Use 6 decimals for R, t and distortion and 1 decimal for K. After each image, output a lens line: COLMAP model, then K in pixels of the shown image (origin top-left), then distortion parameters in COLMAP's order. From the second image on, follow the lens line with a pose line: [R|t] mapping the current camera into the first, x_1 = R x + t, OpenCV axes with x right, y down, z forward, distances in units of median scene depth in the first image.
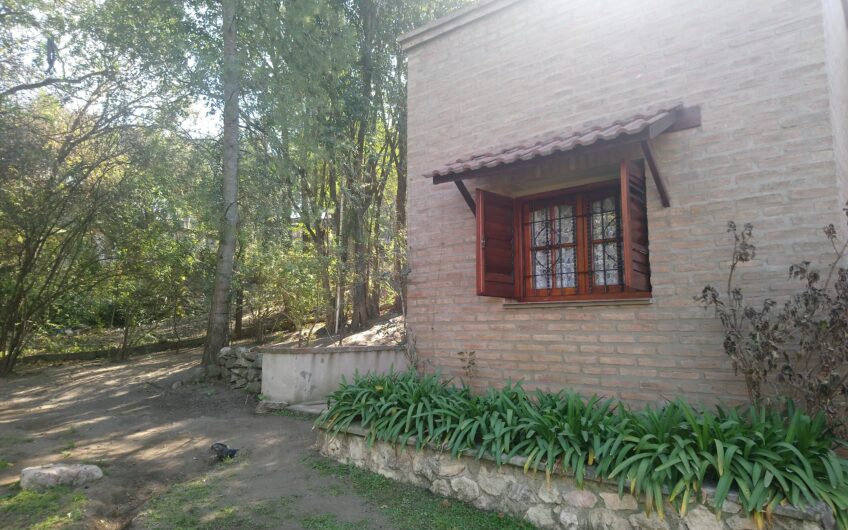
lens RADIAL K [[598.5, 0, 424.0], [0, 598.5, 265.0], [0, 0, 1]] dist [0.150251, -0.001342]
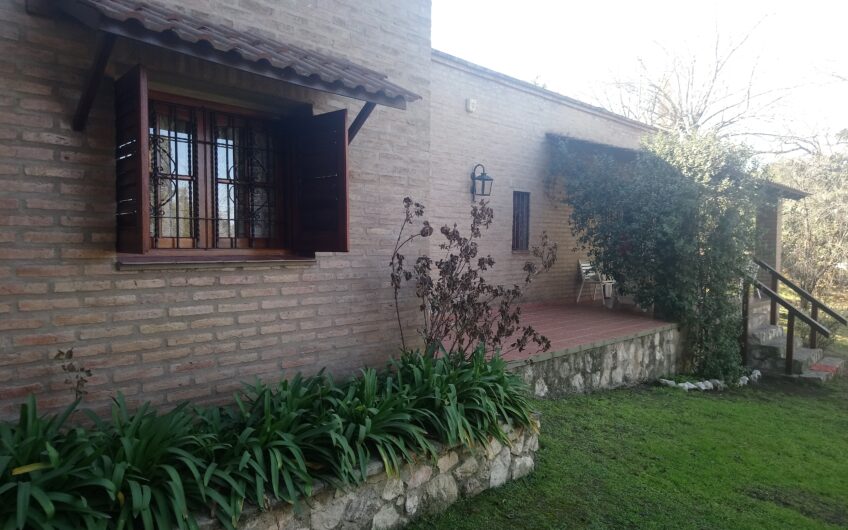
lens RADIAL K [[598.5, 0, 424.0], [0, 598.5, 265.0], [0, 0, 1]] dist [0.150251, -0.001342]
pose [[0.065825, -0.038168, 0.997101, -0.525607], [-0.129305, 0.990516, 0.046452, -0.001705], [-0.989418, -0.131987, 0.060265, 0.733005]]
